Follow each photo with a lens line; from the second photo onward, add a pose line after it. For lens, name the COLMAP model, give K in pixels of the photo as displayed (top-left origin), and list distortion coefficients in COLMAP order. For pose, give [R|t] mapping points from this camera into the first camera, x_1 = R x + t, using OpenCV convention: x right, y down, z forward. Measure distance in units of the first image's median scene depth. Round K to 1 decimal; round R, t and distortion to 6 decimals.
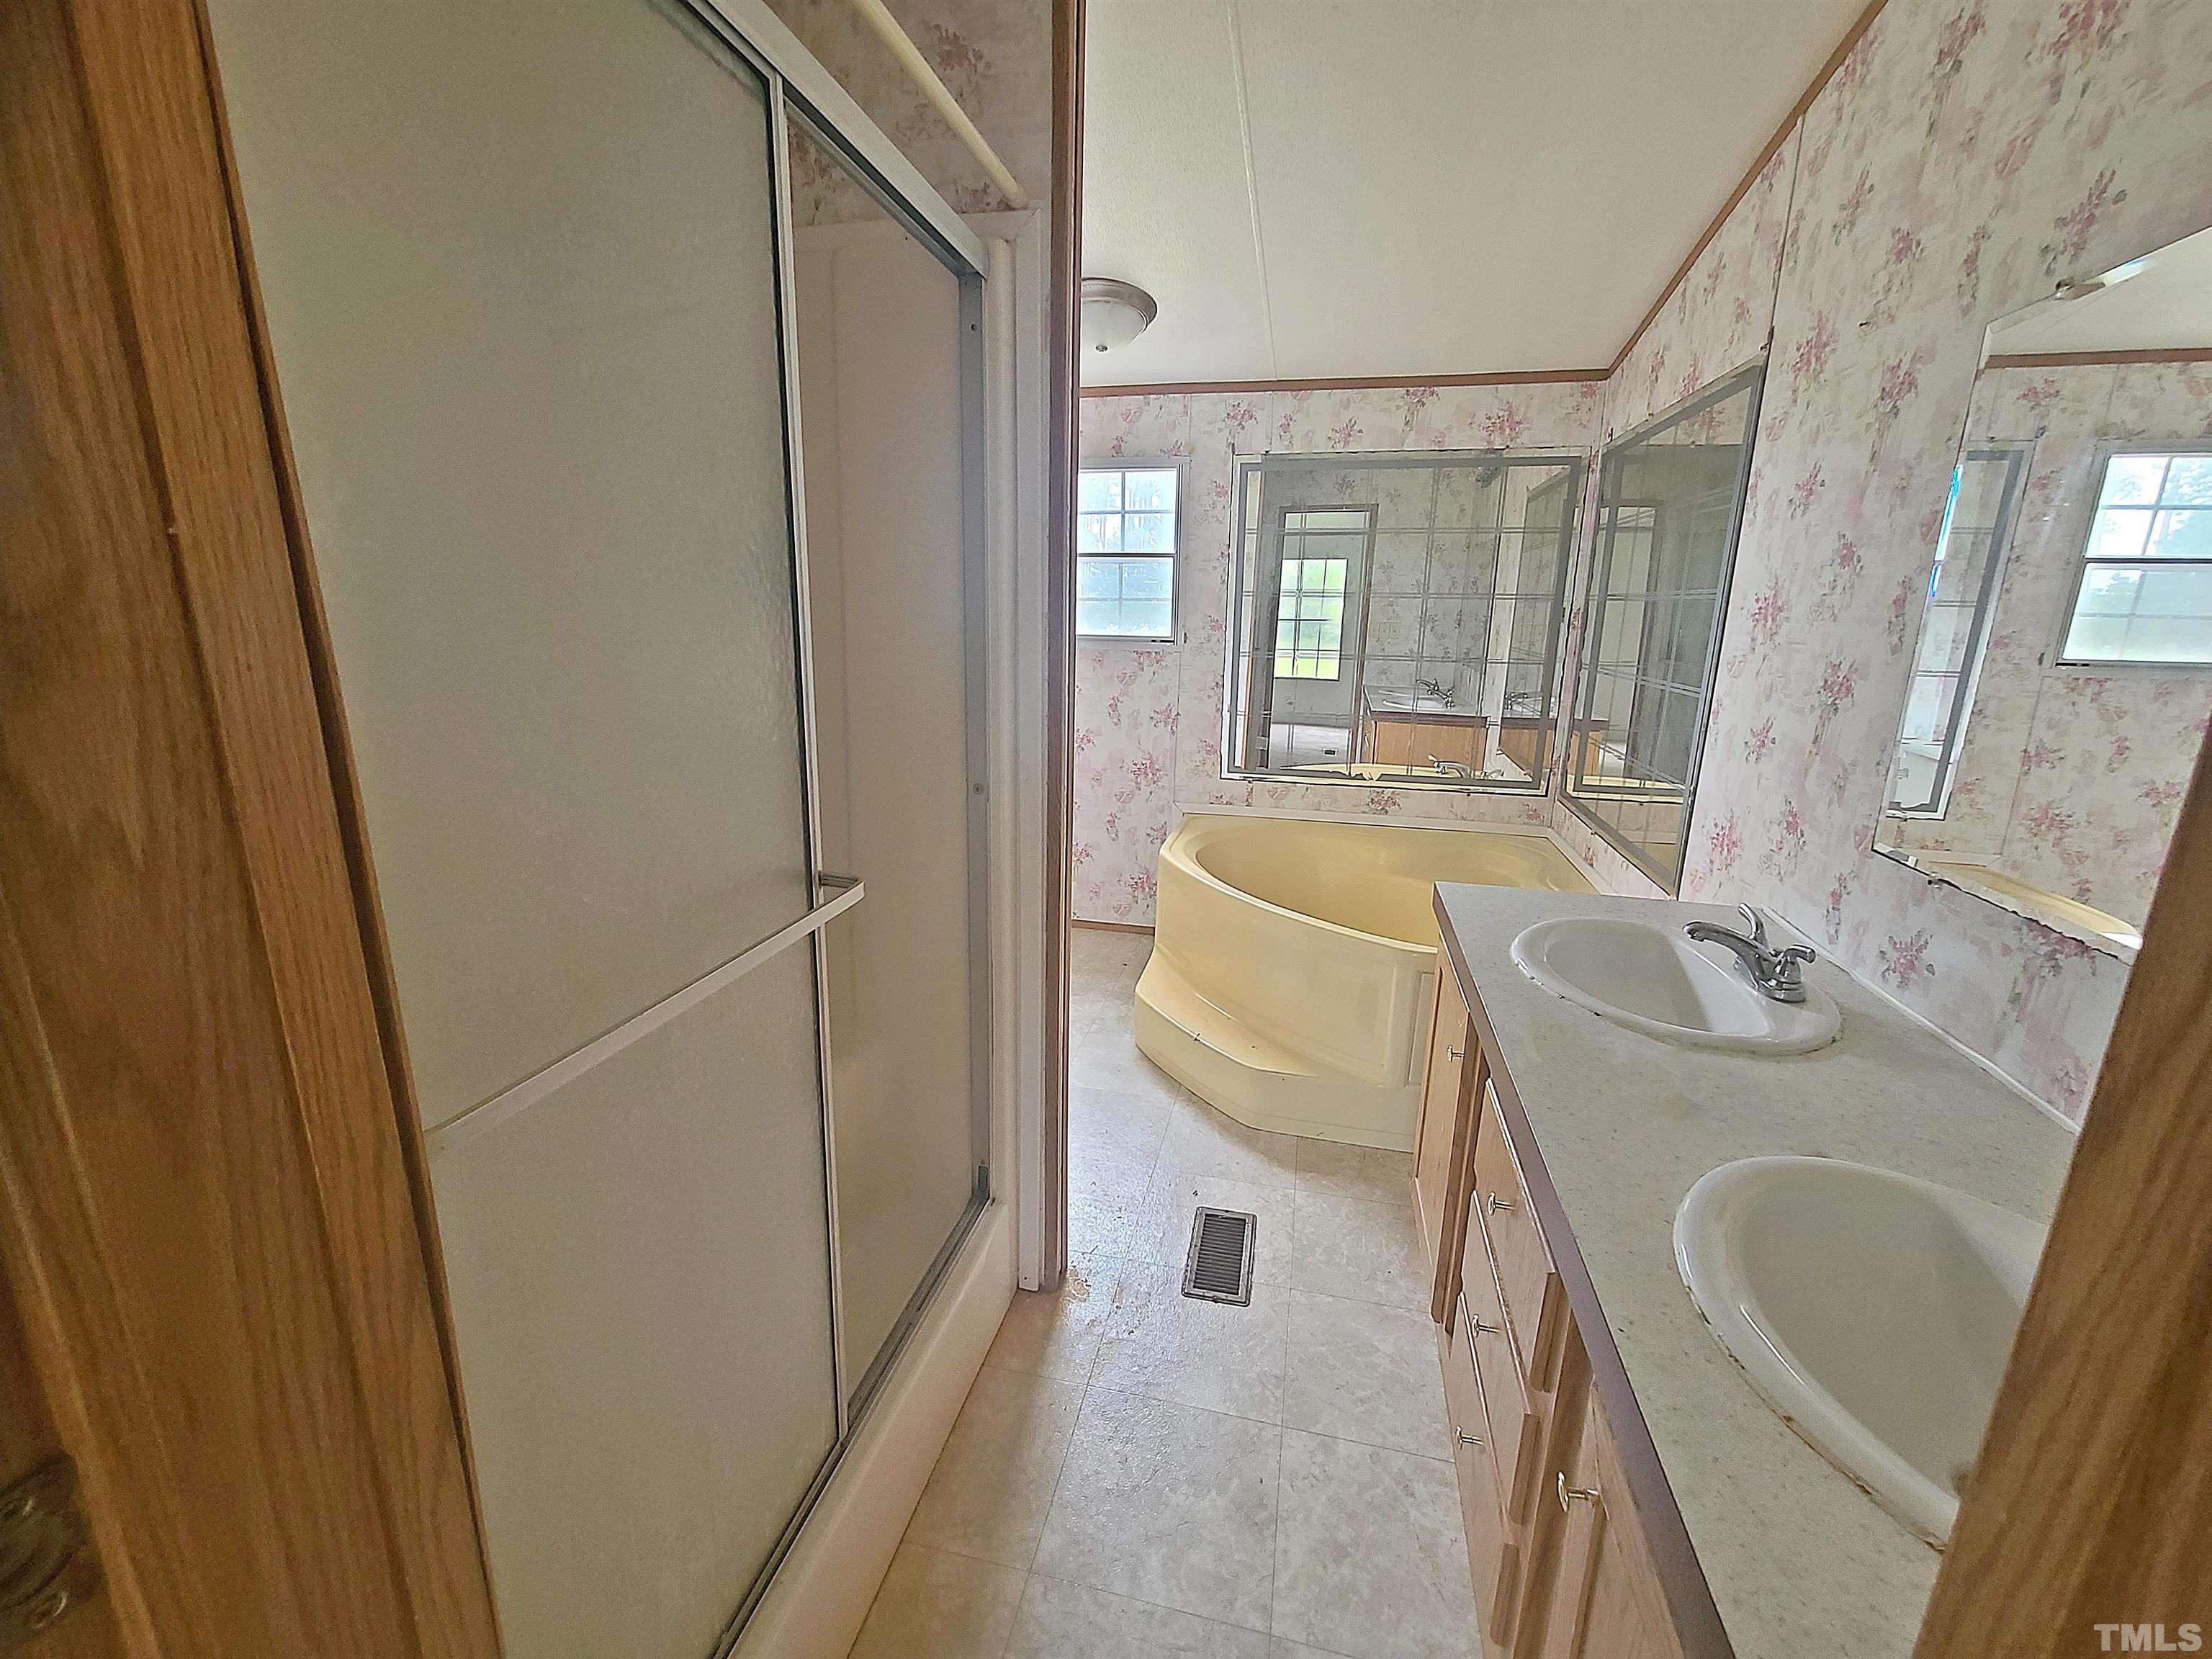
lens RADIAL K [[909.4, 0, 1107.6], [0, 909.4, 824.0], [0, 0, 1]] dist [-0.006479, 0.000527]
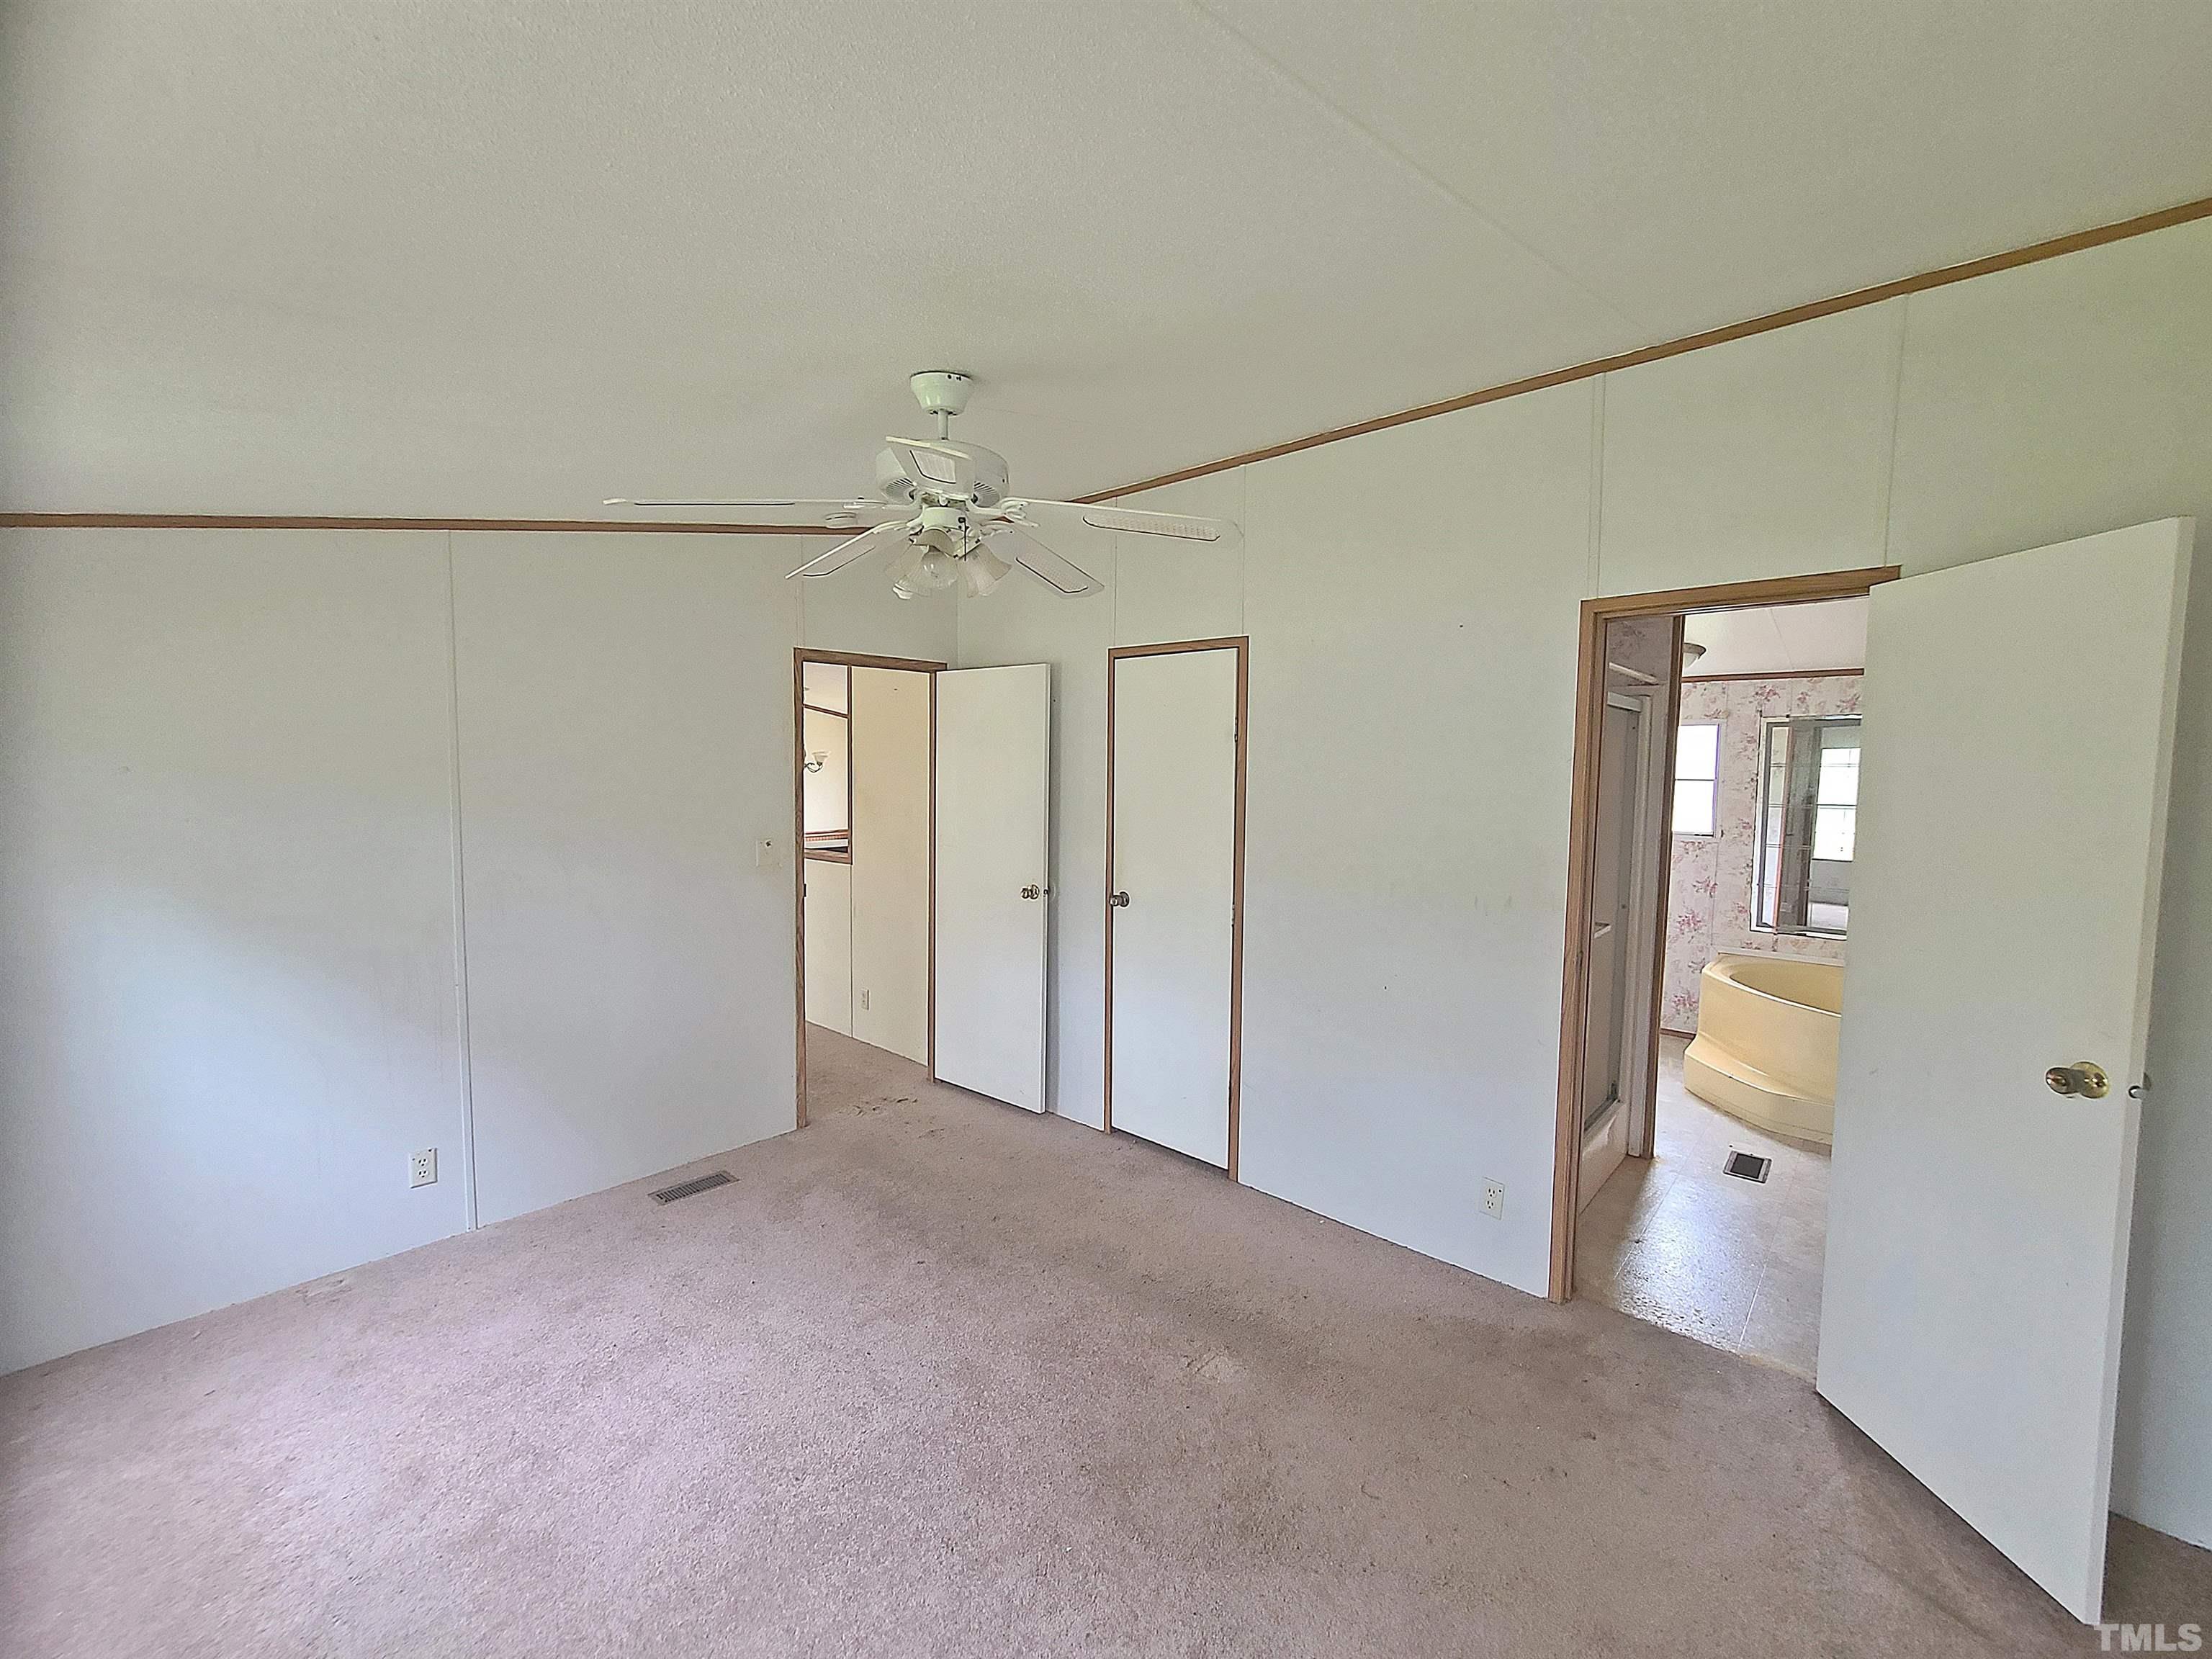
lens RADIAL K [[909.4, 0, 1102.2], [0, 909.4, 837.1], [0, 0, 1]] dist [-0.006479, 0.000527]
pose [[0.875171, 0.022037, -0.483311, -0.090459], [-0.100112, 0.985590, -0.136343, 0.112124], [0.473342, 0.167709, 0.864767, -0.809822]]
